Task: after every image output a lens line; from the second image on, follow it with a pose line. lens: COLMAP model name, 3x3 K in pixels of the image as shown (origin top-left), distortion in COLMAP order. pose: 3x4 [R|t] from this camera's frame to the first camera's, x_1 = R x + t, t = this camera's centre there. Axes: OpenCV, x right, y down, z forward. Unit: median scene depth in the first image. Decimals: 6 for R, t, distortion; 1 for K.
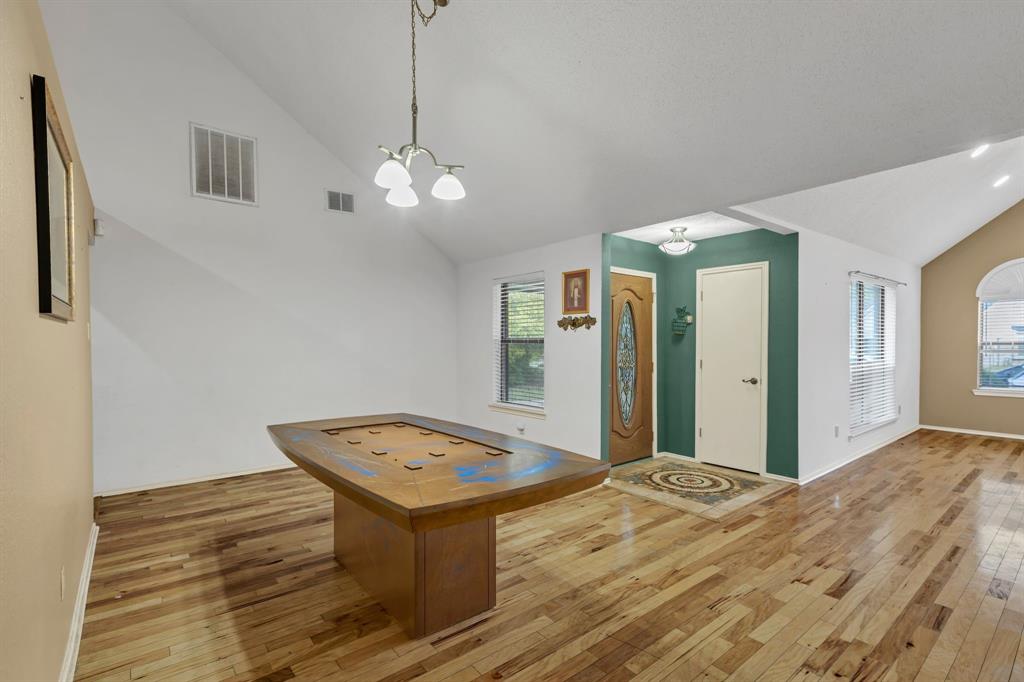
lens RADIAL K [[462.0, 0, 515.3], [0, 462.0, 353.5], [0, 0, 1]] dist [0.004007, -0.001572]
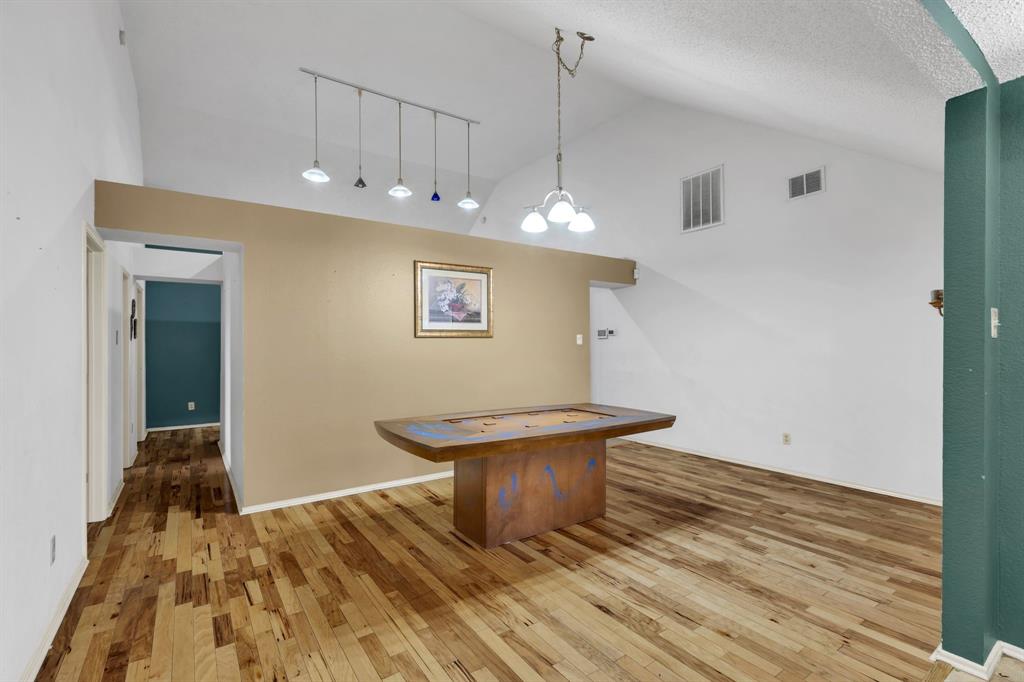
lens RADIAL K [[462.0, 0, 504.2], [0, 462.0, 342.4], [0, 0, 1]] dist [0.004007, -0.001572]
pose [[-0.067719, -0.005083, -0.997691, 0.620185], [-0.018071, 0.999829, -0.003867, -0.015151], [0.997541, 0.017768, -0.067799, 0.558208]]
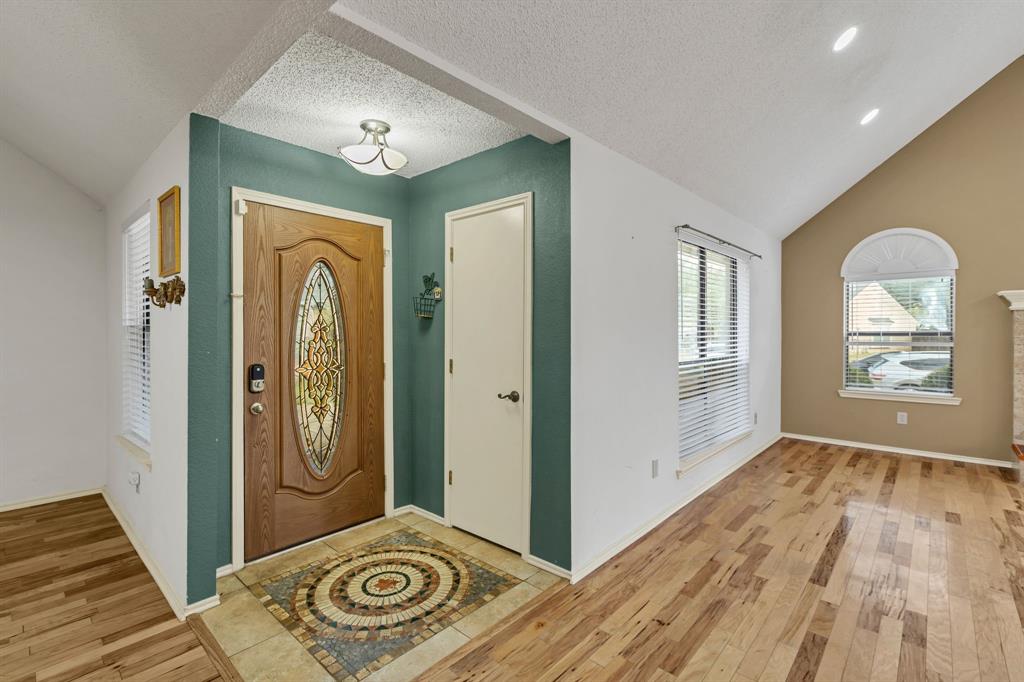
lens RADIAL K [[462.0, 0, 504.3], [0, 462.0, 339.5], [0, 0, 1]] dist [0.004007, -0.001572]
pose [[0.988076, -0.000575, 0.153969, 0.415325], [0.001821, 0.999967, -0.007954, -0.008272], [-0.153959, 0.008139, 0.988044, 0.420603]]
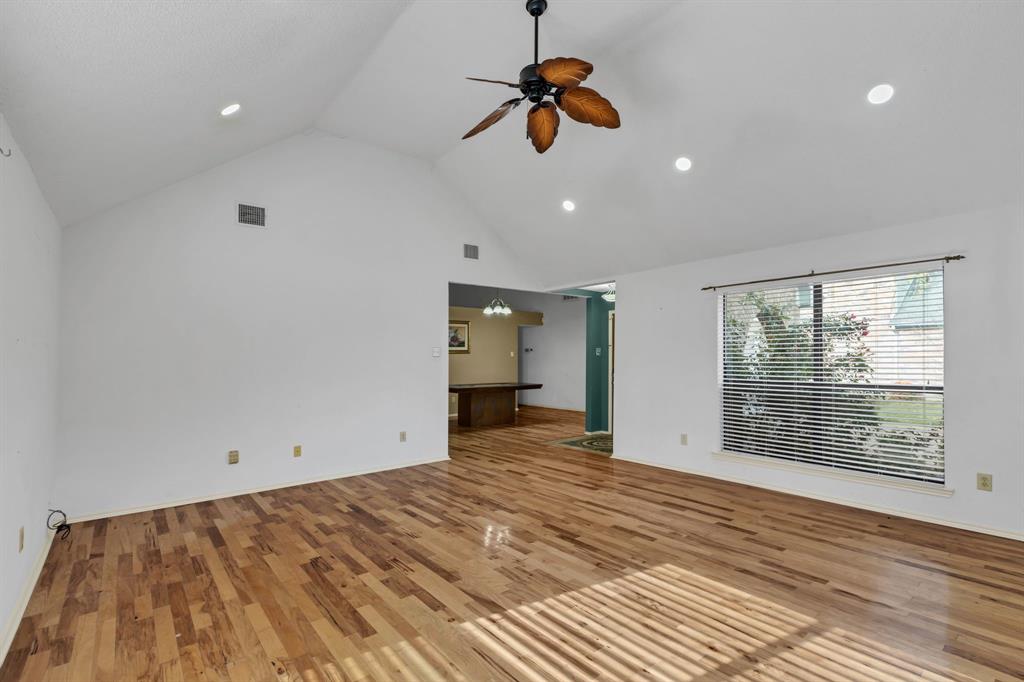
lens RADIAL K [[471.5, 0, 510.1], [0, 471.5, 336.1], [0, 0, 1]] dist [0.006477, -0.002823]
pose [[0.024586, -0.039895, -0.998901, 1.932193], [-0.016400, 0.999053, -0.040305, -0.024975], [0.999563, 0.017373, 0.023909, 0.600881]]
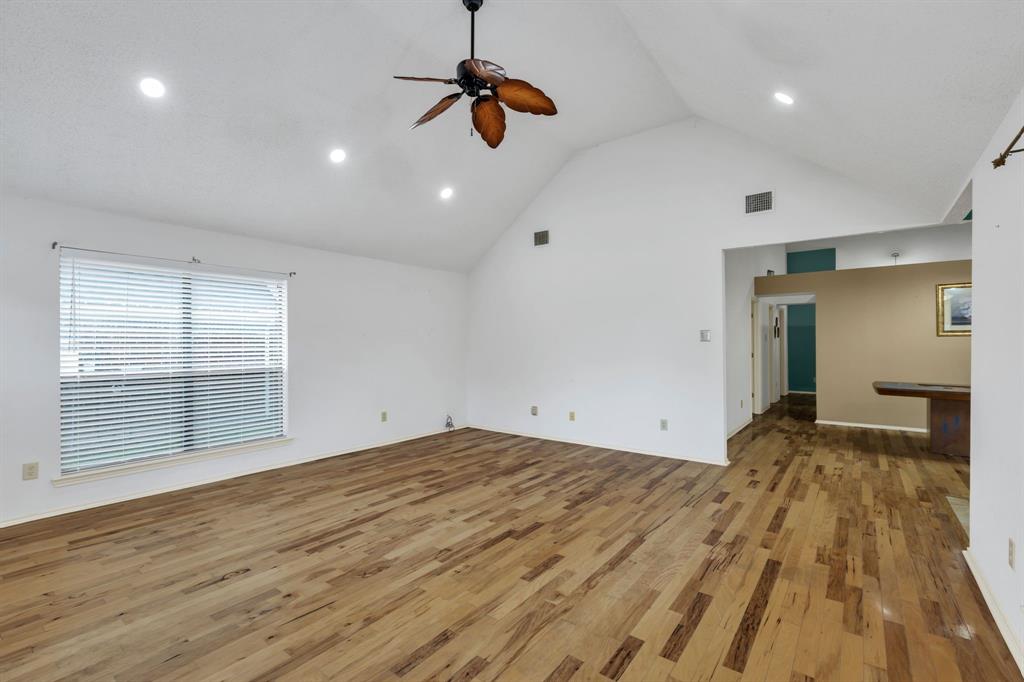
lens RADIAL K [[462.0, 0, 500.3], [0, 462.0, 343.5], [0, 0, 1]] dist [0.004007, -0.001572]
pose [[-0.970695, 0.007416, -0.240200, 1.345346], [0.001299, 0.999671, 0.025618, -0.041510], [0.240311, 0.024555, -0.970385, 1.387887]]
